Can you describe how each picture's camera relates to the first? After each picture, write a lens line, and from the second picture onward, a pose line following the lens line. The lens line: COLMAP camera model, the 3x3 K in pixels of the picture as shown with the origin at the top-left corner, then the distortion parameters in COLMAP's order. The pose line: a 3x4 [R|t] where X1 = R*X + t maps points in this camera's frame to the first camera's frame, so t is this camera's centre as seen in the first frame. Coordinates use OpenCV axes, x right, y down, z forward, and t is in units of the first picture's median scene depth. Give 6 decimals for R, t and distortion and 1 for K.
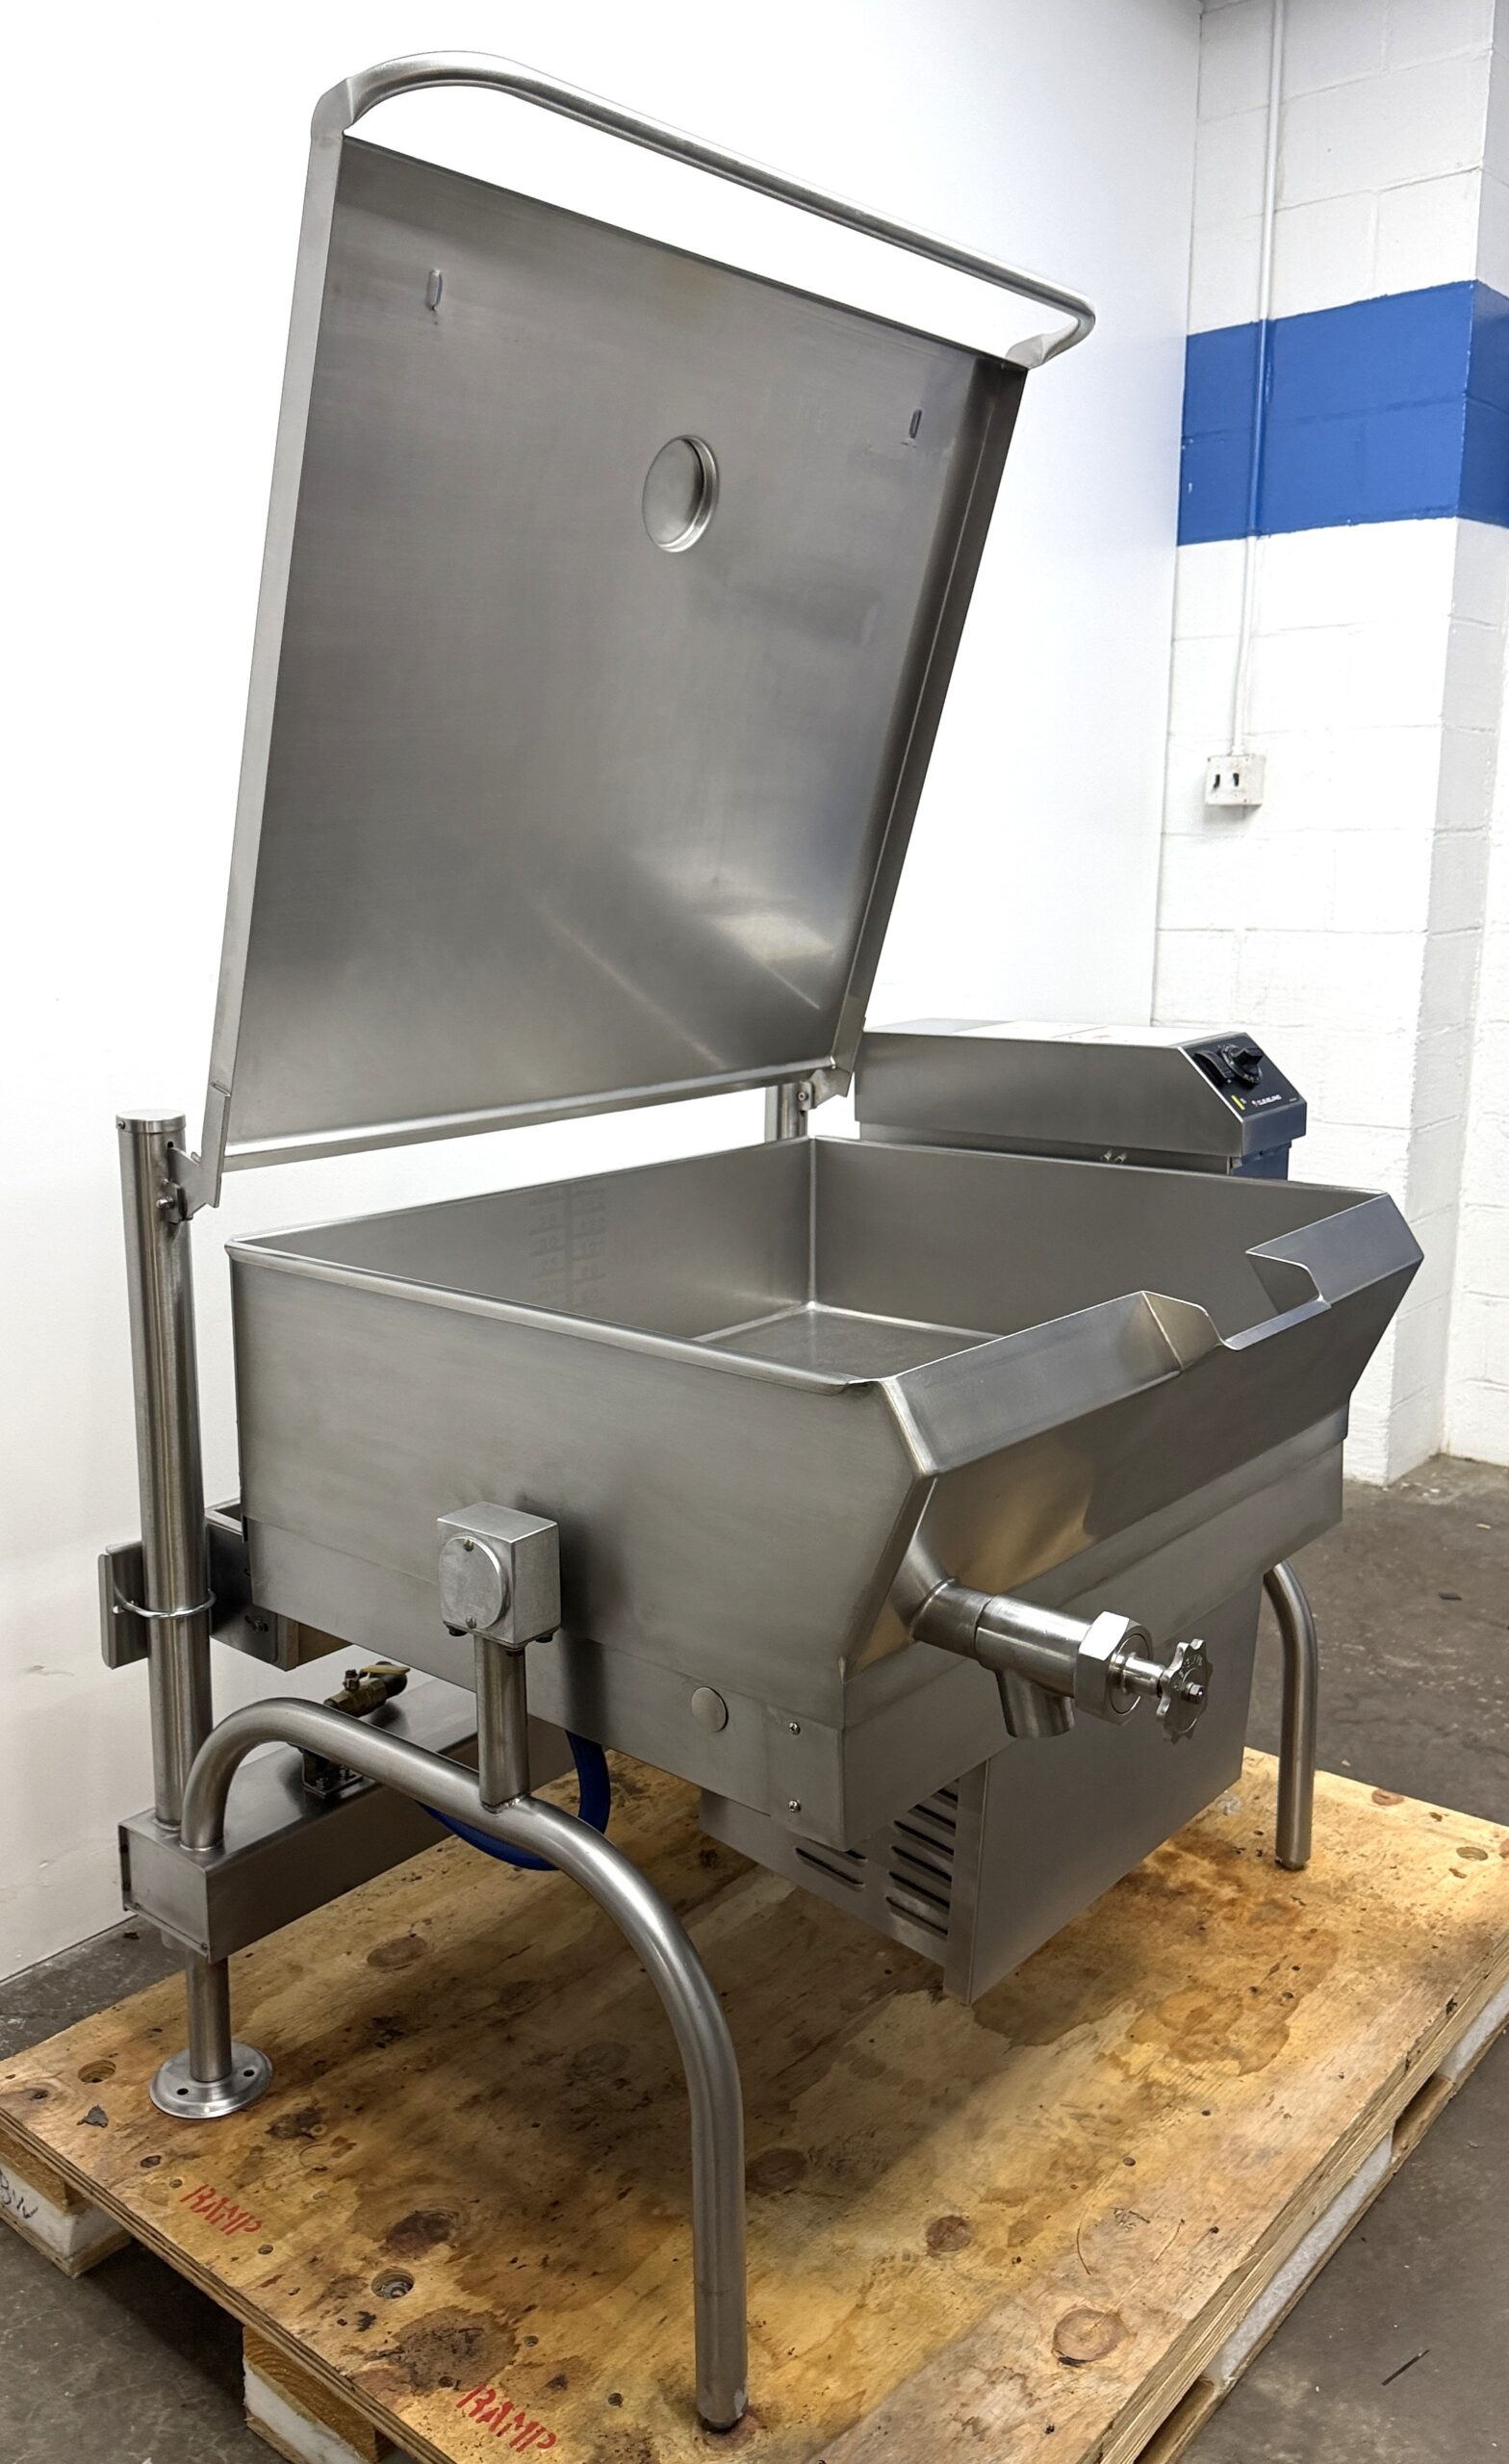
lens RADIAL K [[1915.4, 0, 697.5], [0, 1915.4, 1248.4], [0, 0, 1]] dist [-0.004278, 0.014630]
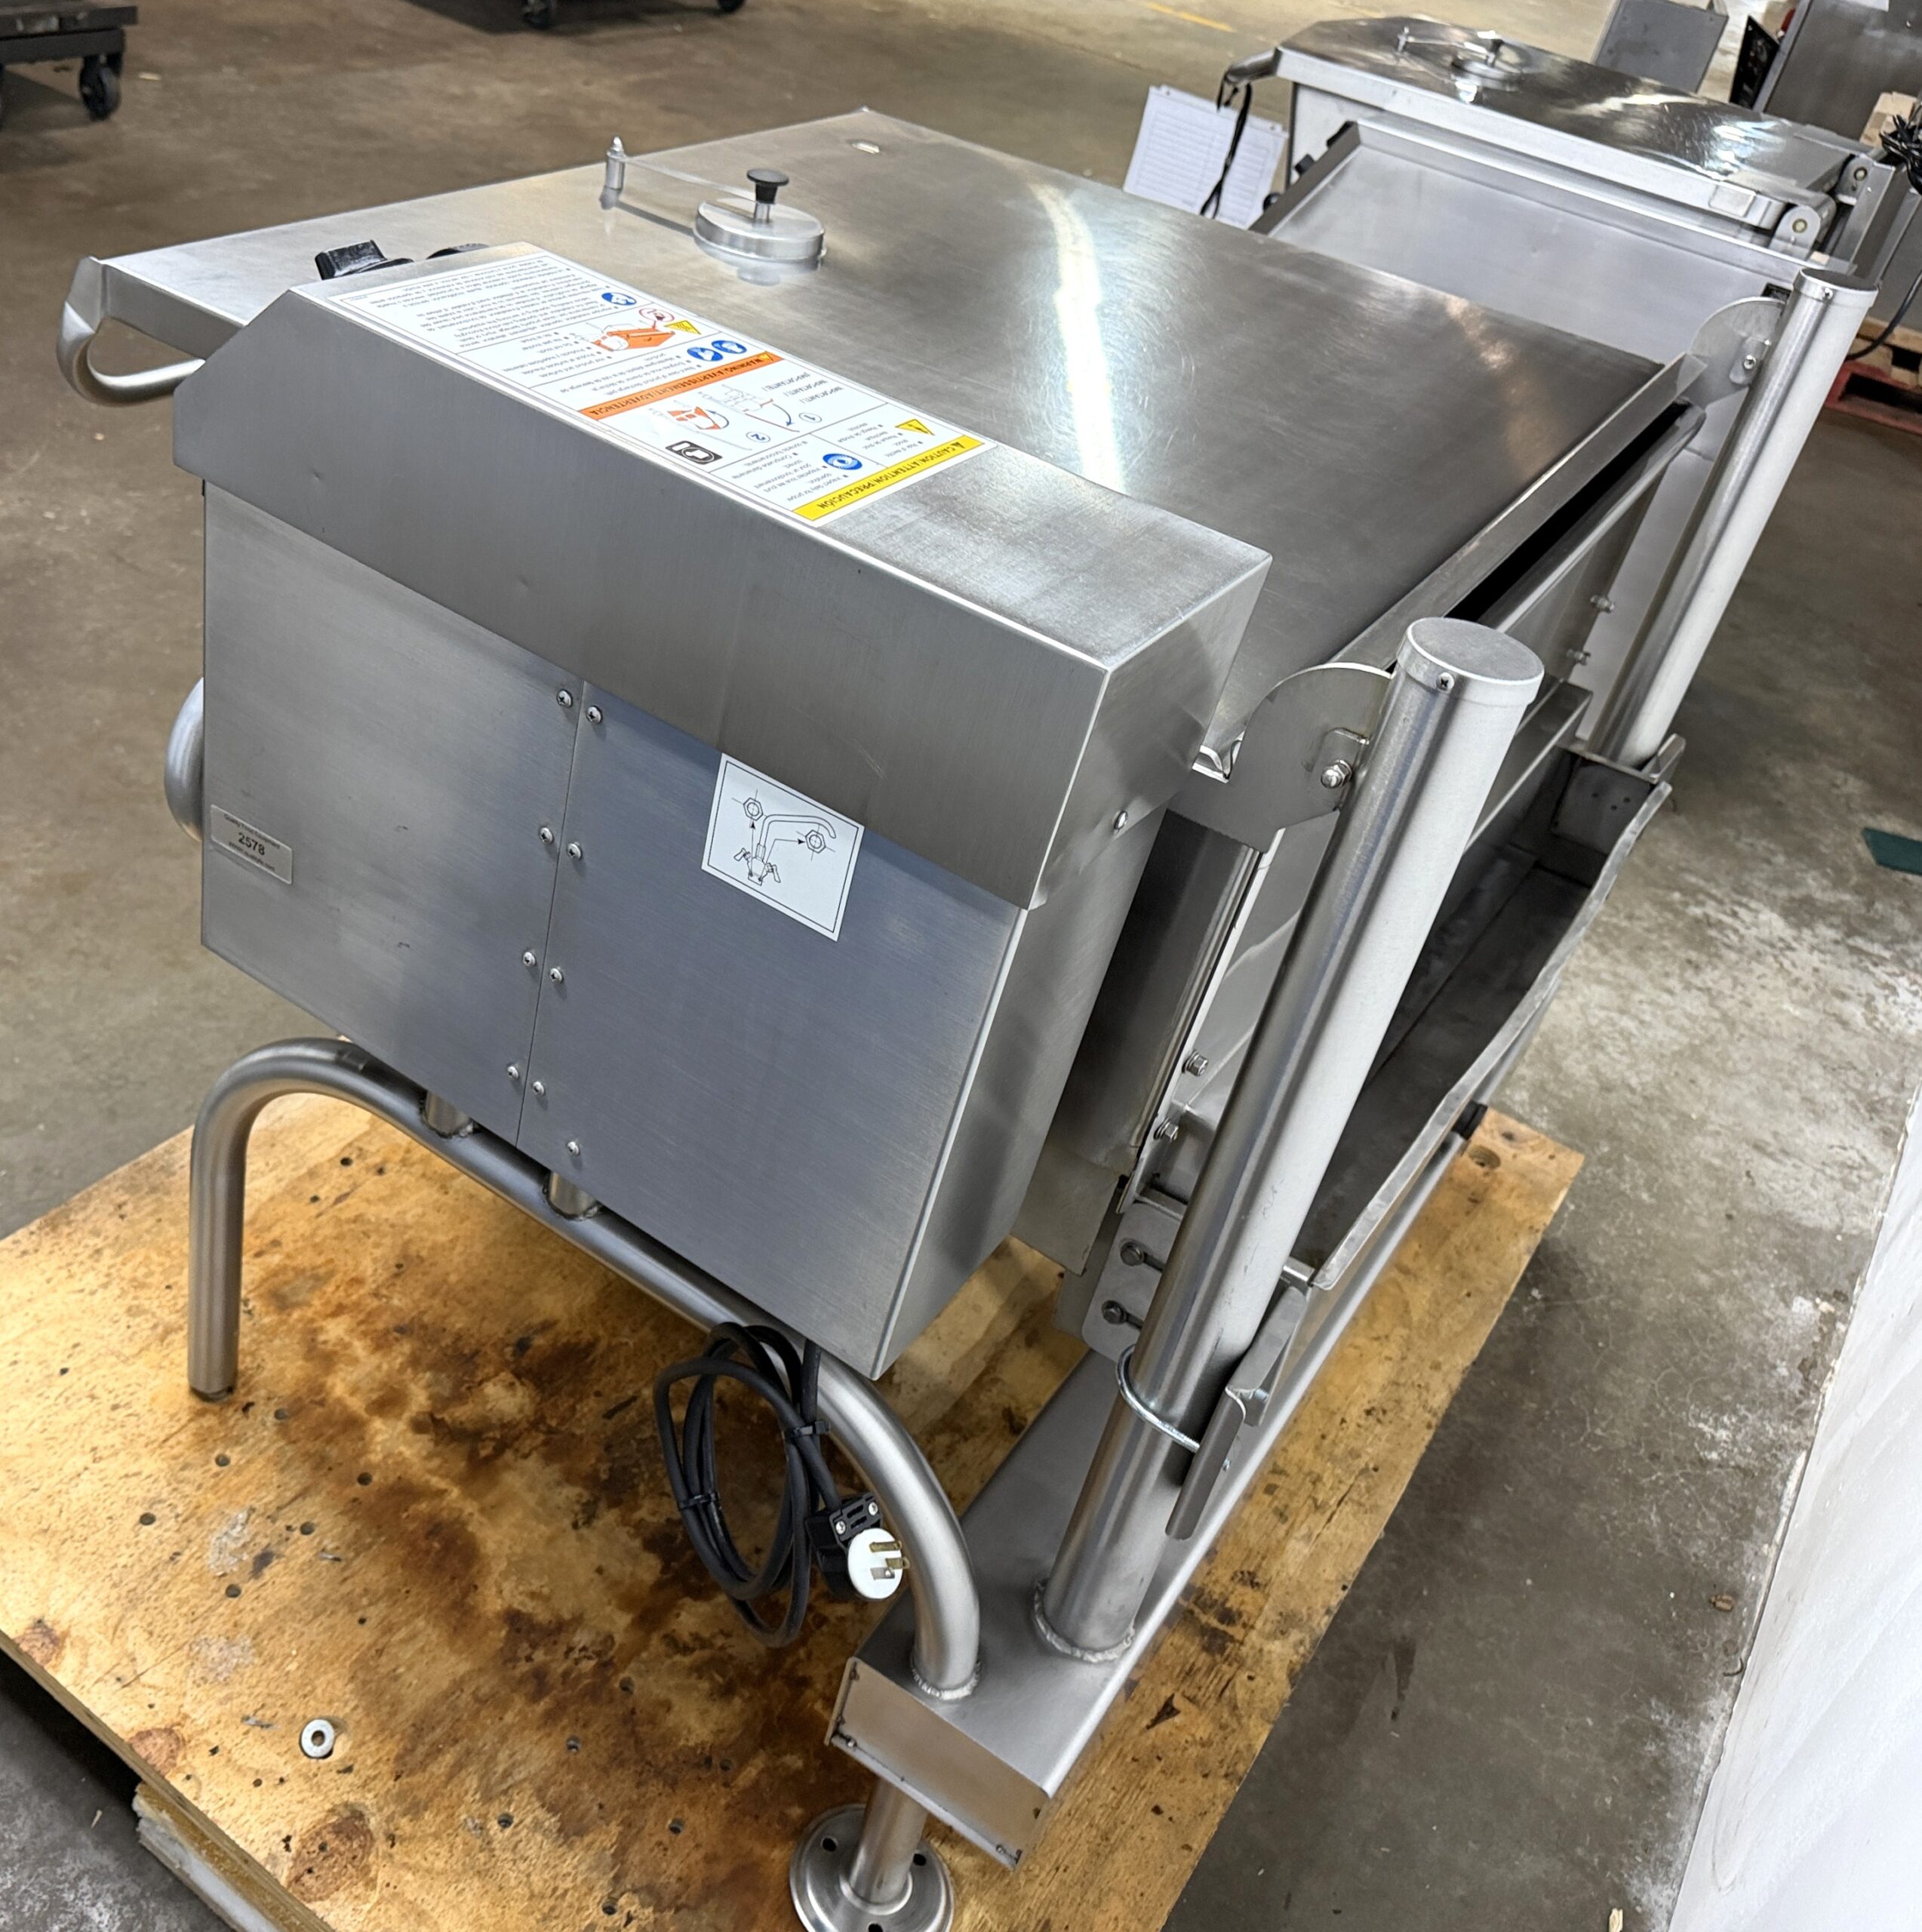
lens RADIAL K [[1944.6, 0, 782.5], [0, 1944.6, 946.6], [0, 0, 1]] dist [0.021685, 0.000000]
pose [[-0.981742, -0.072675, -0.175786, 0.308495], [-0.180580, 0.646503, 0.741232, -0.433879], [0.059777, 0.759442, -0.647823, 1.711720]]
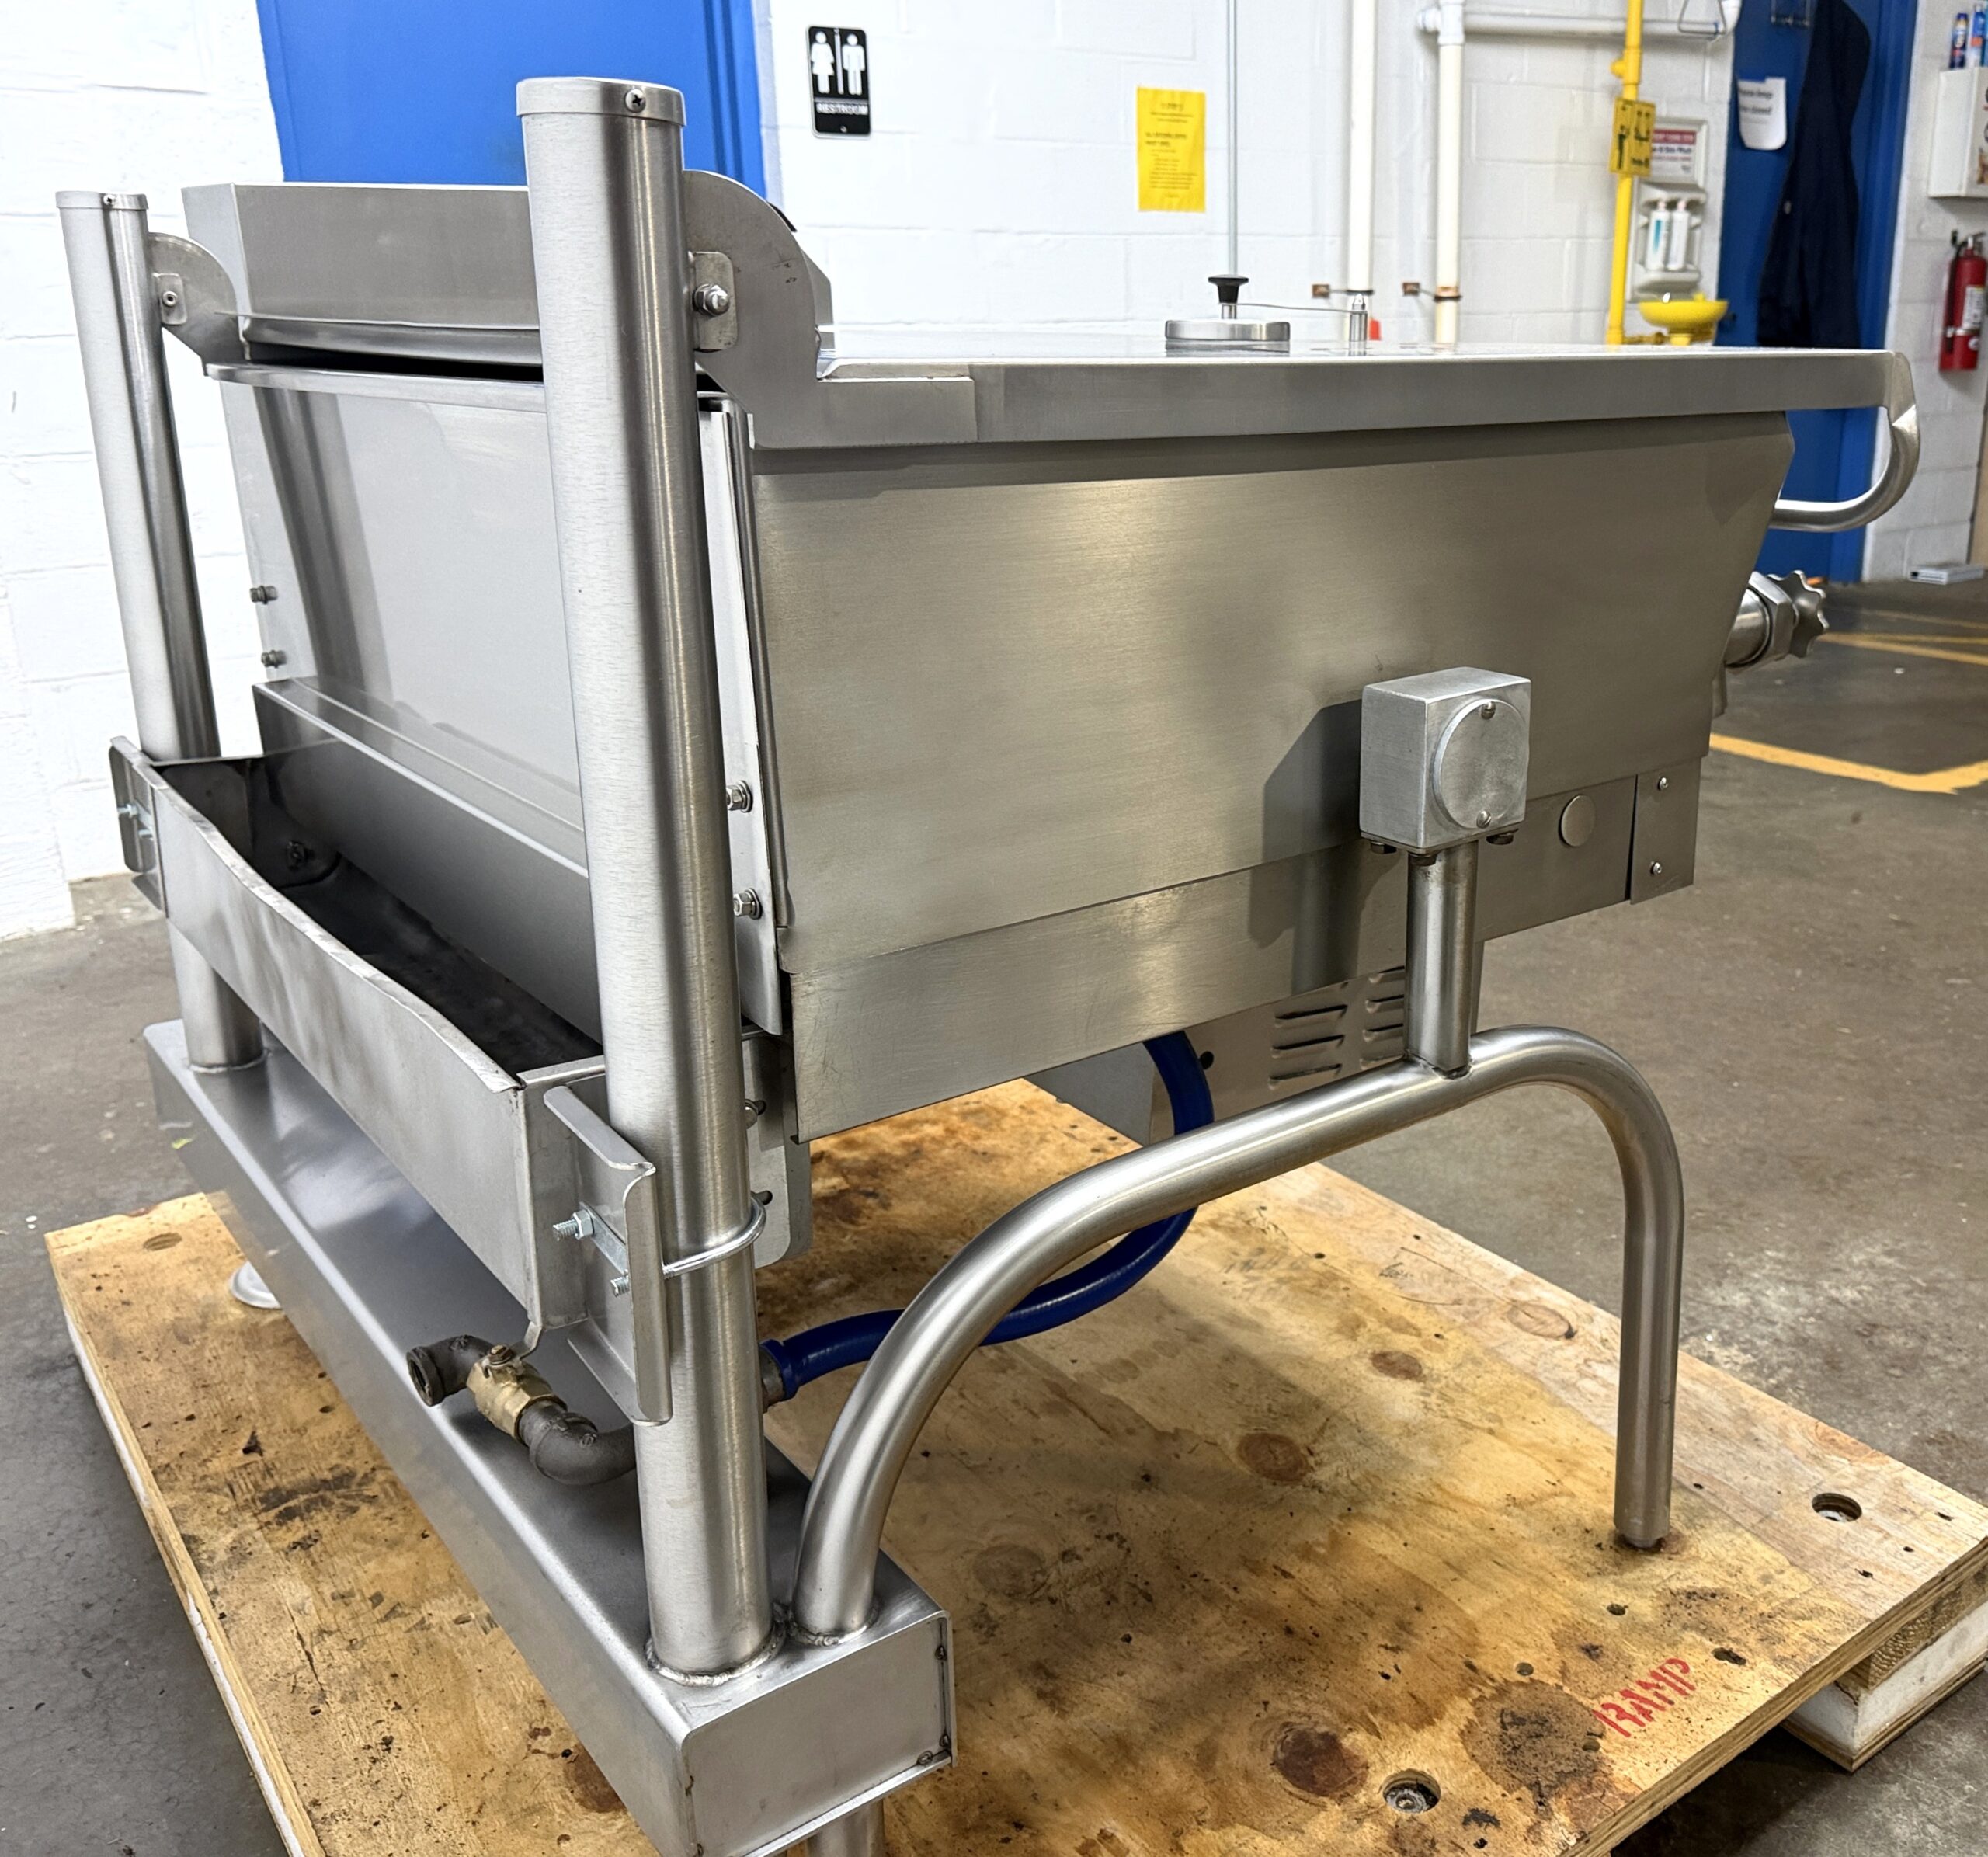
lens RADIAL K [[1892.5, 0, 1198.7], [0, 1892.5, 910.2], [0, 0, 1]] dist [0.021151, 0.000000]
pose [[0.195771, -0.302886, 0.932702, -0.675598], [0.210465, 0.941921, 0.261704, 0.015867], [-0.957799, 0.145067, 0.248148, 0.766090]]
